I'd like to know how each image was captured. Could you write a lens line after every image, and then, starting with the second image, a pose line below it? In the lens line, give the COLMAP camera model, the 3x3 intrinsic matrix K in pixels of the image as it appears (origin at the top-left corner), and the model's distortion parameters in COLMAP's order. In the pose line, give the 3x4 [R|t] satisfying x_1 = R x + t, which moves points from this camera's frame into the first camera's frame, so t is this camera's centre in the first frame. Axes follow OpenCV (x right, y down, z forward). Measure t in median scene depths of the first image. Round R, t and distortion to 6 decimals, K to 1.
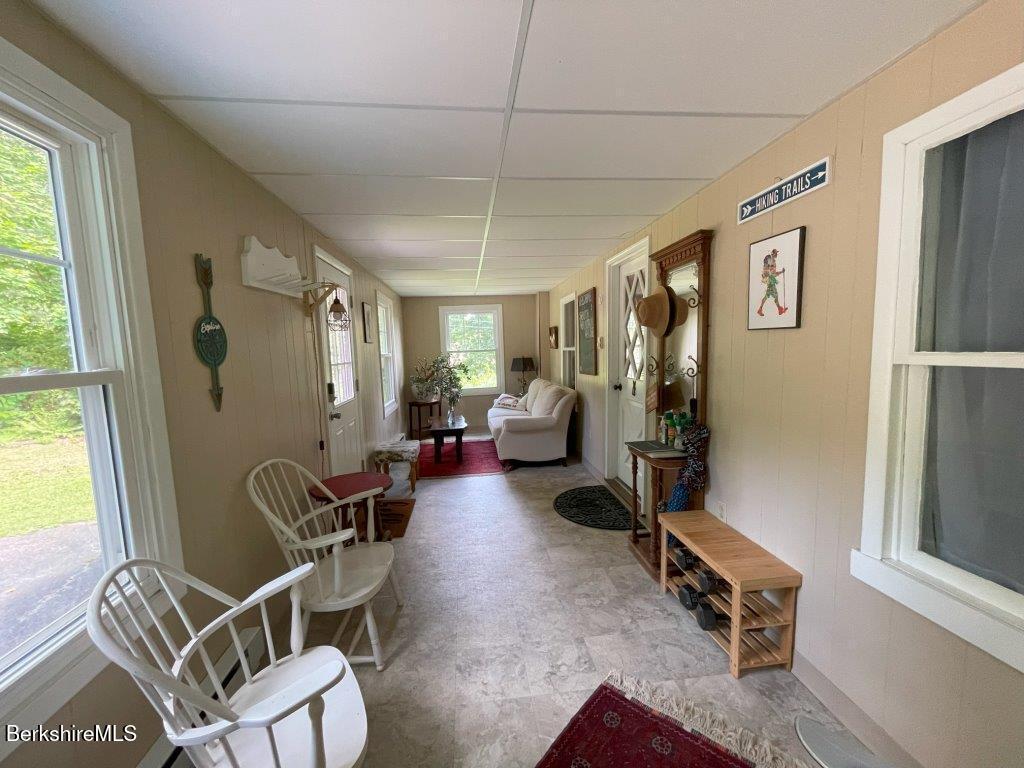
lens RADIAL K [[415.5, 0, 512.6], [0, 415.5, 390.0], [0, 0, 1]] dist [-0.001548, -0.000793]
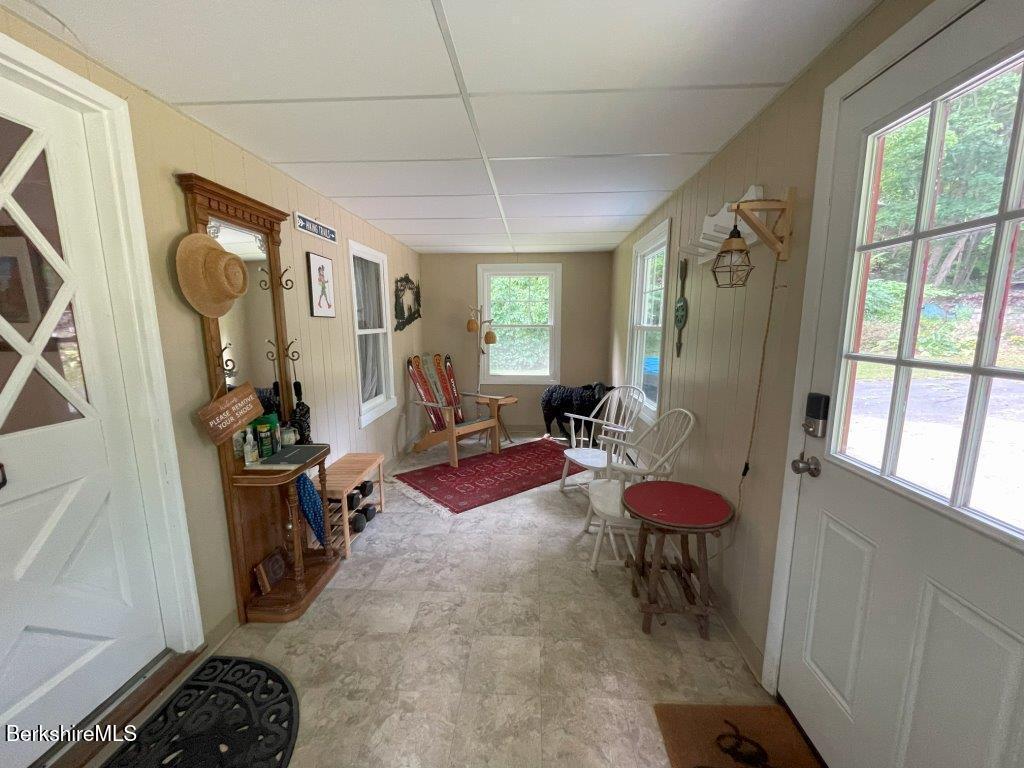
lens RADIAL K [[415.5, 0, 518.3], [0, 415.5, 389.1], [0, 0, 1]] dist [-0.001548, -0.000793]
pose [[-0.985680, 0.006265, 0.168512, -0.095818], [0.049938, 0.965330, 0.256210, -0.071347], [-0.161065, 0.260956, -0.951819, 0.695151]]
